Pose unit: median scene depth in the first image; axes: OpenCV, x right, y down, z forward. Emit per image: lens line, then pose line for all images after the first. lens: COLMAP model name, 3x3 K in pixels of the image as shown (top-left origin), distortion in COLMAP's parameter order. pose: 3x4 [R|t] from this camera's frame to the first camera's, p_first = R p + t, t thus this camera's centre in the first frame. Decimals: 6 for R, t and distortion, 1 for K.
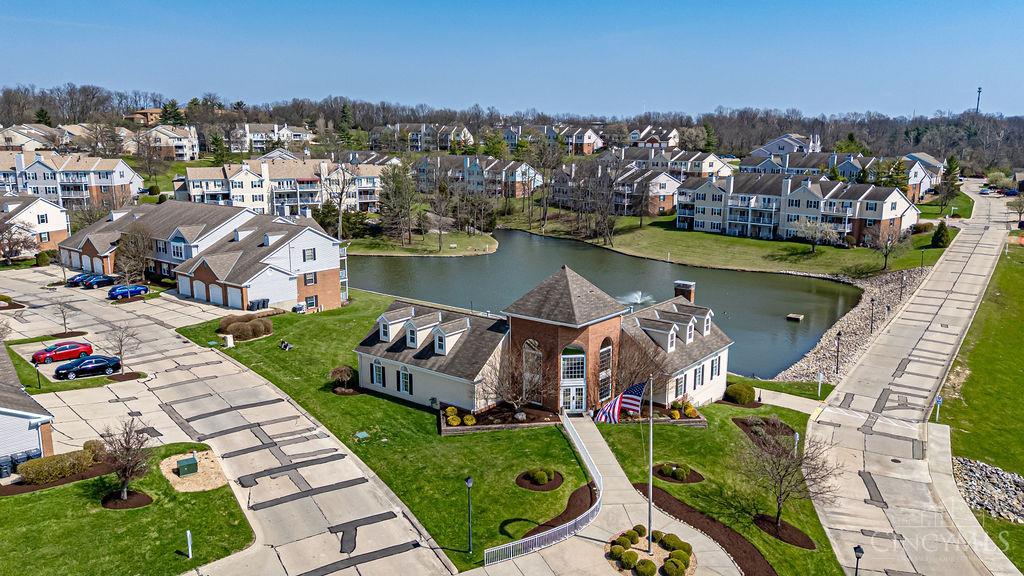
lens RADIAL K [[754.8, 0, 512.0], [0, 754.8, 288.0], [0, 0, 1]] dist [0.081317, -0.076731]
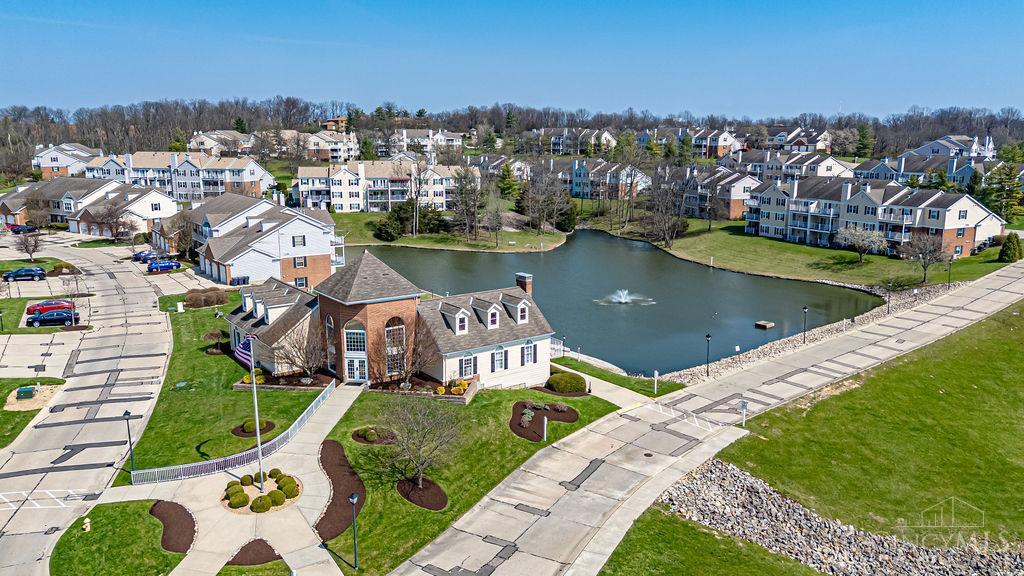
lens RADIAL K [[747.6, 0, 512.0], [0, 747.6, 288.0], [0, 0, 1]] dist [0.081129, -0.077070]
pose [[0.963010, 0.051194, -0.264558, 0.253911], [-0.052268, 0.998629, 0.002985, 0.004855], [0.264348, 0.010953, 0.964365, -0.003888]]
